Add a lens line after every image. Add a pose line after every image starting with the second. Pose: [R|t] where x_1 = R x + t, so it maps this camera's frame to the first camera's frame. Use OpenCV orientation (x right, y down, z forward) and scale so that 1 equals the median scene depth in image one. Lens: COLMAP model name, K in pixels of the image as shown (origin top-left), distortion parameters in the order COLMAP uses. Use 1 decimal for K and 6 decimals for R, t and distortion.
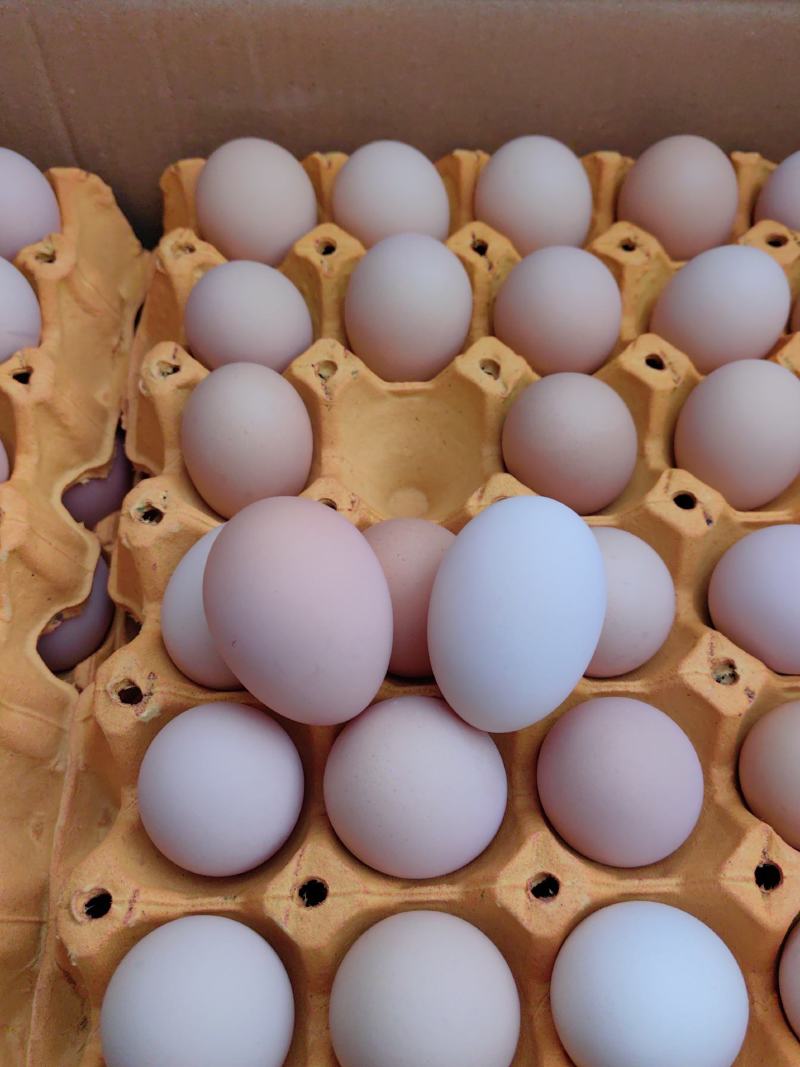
lens RADIAL K [[877.3, 0, 403.0], [0, 877.3, 533.0], [0, 0, 1]] dist [0.018745, -0.047551]
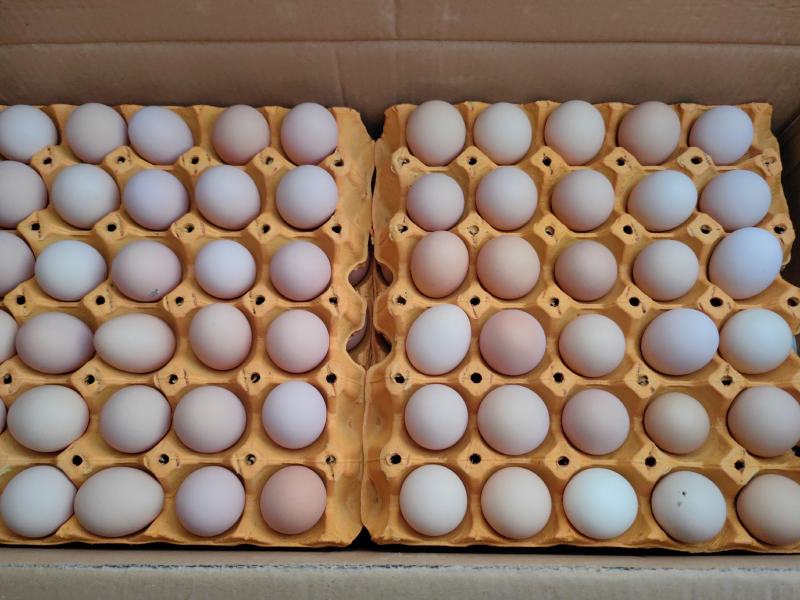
lens RADIAL K [[657.8, 0, 398.5], [0, 657.8, 298.7], [0, 0, 1]] dist [0.018745, -0.047551]
pose [[0.997651, 0.036624, -0.057884, -0.179429], [-0.024827, 0.980934, 0.192750, -0.339462], [0.063840, -0.190860, 0.979539, -0.668568]]
